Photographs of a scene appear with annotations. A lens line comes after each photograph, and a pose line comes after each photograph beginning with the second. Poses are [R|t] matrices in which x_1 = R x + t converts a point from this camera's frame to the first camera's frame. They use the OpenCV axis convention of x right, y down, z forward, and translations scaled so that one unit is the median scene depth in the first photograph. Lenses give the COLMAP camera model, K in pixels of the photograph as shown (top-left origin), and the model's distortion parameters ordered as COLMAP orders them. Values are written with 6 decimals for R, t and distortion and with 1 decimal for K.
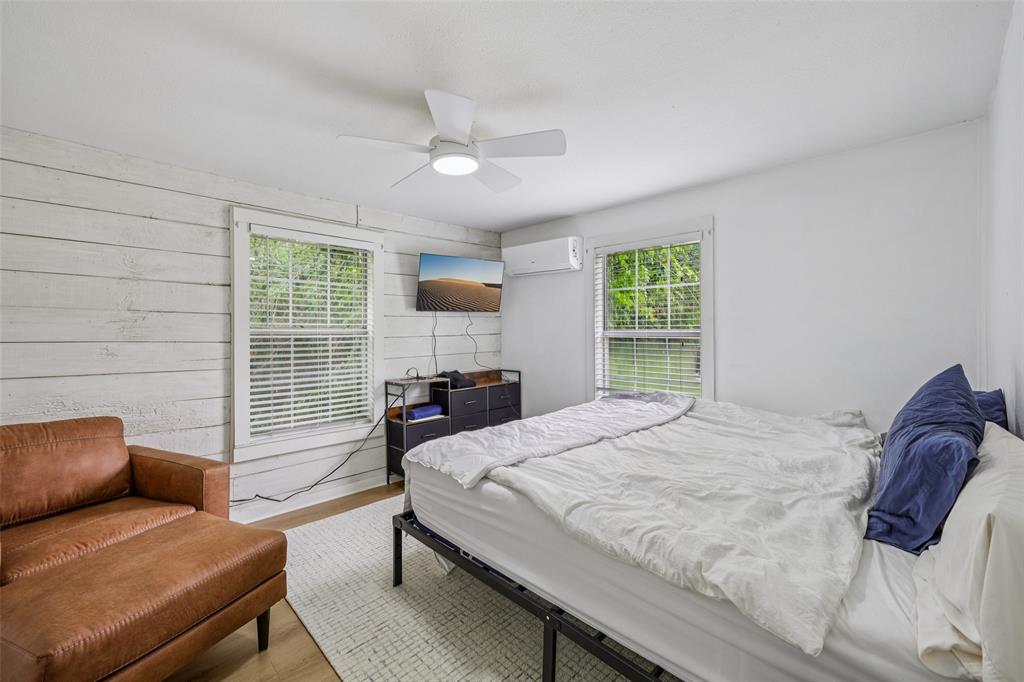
lens RADIAL K [[418.4, 0, 505.1], [0, 418.4, 333.4], [0, 0, 1]] dist [-0.003841, -0.000285]
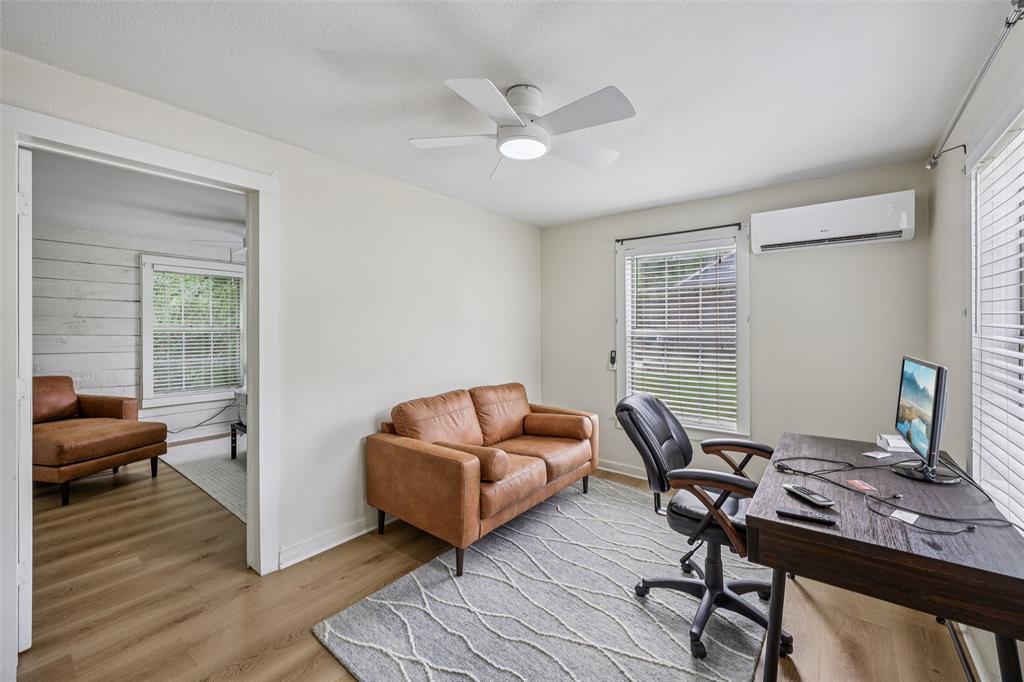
lens RADIAL K [[418.4, 0, 512.5], [0, 418.4, 332.4], [0, 0, 1]] dist [-0.003841, -0.000285]
pose [[0.990992, -0.002543, 0.133894, 0.595729], [0.002914, 0.999992, -0.002575, 0.017528], [-0.133887, 0.002942, 0.990992, -0.853295]]
